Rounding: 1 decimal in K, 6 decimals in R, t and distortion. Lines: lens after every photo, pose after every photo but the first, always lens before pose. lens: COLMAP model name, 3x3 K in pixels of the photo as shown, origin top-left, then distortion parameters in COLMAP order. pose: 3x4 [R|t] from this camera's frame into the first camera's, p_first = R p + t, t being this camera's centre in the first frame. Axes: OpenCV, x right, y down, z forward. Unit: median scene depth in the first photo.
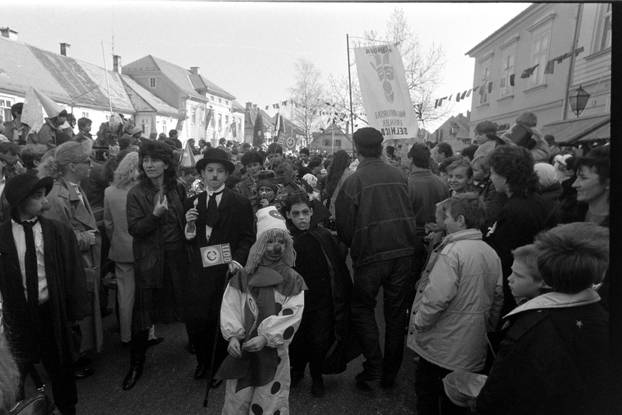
lens RADIAL K [[417.3, 0, 293.0], [0, 417.3, 215.4], [0, 0, 1]] dist [-0.077093, 0.074350]
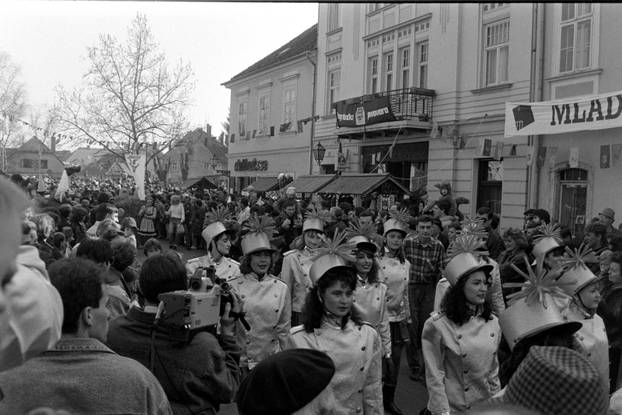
lens RADIAL K [[634.7, 0, 311.0], [0, 634.7, 207.5], [0, 0, 1]] dist [-0.087681, -0.003590]
pose [[0.840510, -0.012359, 0.541655, -0.270827], [0.062874, 0.995210, -0.074855, 0.027721], [-0.538135, 0.096973, 0.837262, -0.425789]]
